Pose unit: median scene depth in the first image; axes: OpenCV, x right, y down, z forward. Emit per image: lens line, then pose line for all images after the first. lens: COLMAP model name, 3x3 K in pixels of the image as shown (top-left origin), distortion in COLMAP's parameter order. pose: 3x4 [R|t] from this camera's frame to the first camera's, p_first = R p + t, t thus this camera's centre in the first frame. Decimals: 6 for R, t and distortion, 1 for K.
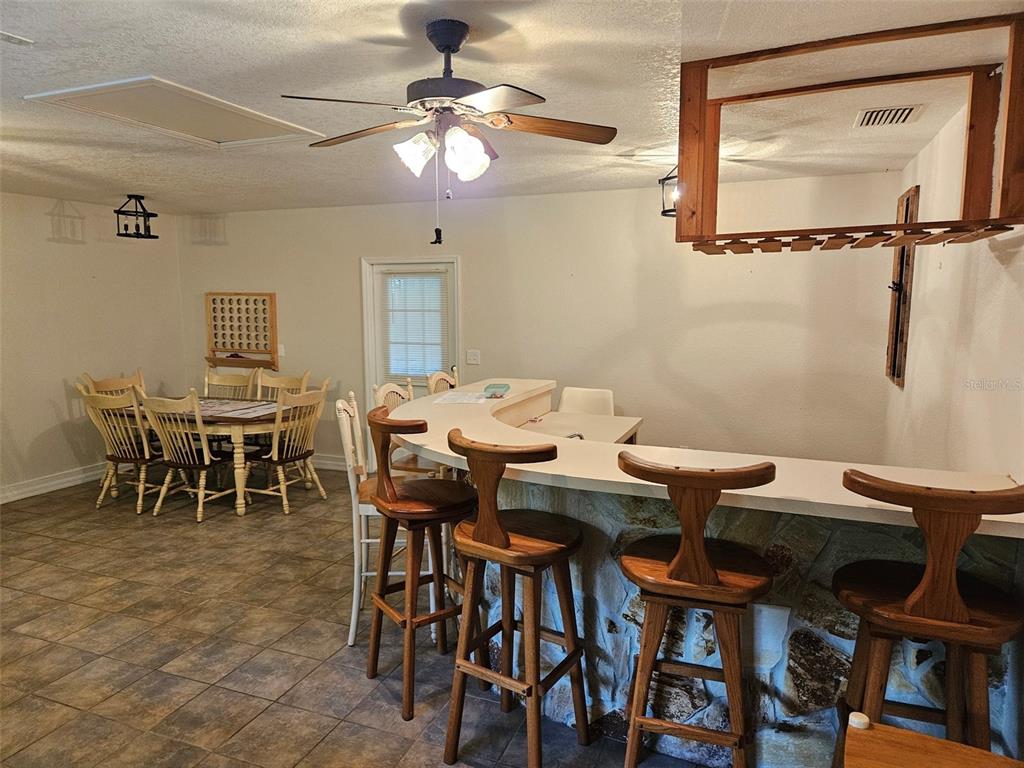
lens RADIAL K [[693.3, 0, 508.2], [0, 693.3, 381.6], [0, 0, 1]] dist [0.025326, -0.012582]
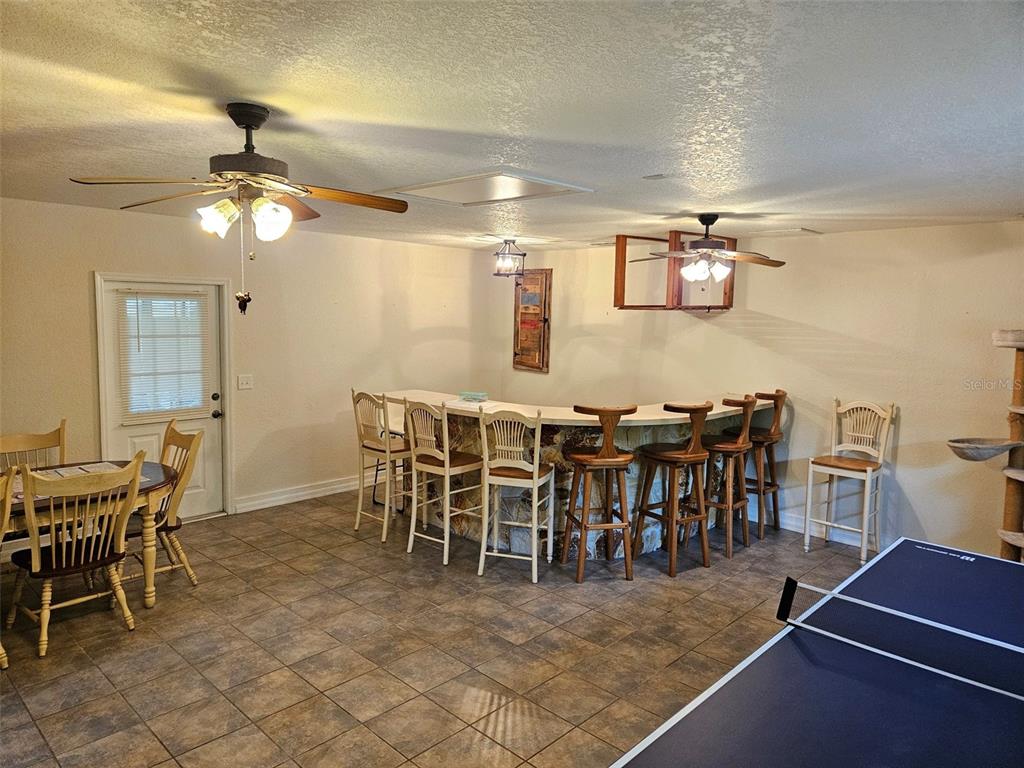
lens RADIAL K [[693.3, 0, 507.8], [0, 693.3, 382.0], [0, 0, 1]] dist [0.025326, -0.012582]
pose [[0.361056, -0.085882, 0.928581, -1.355584], [0.091709, 0.994193, 0.056292, -0.092295], [-0.928024, 0.064835, 0.366836, 0.470095]]
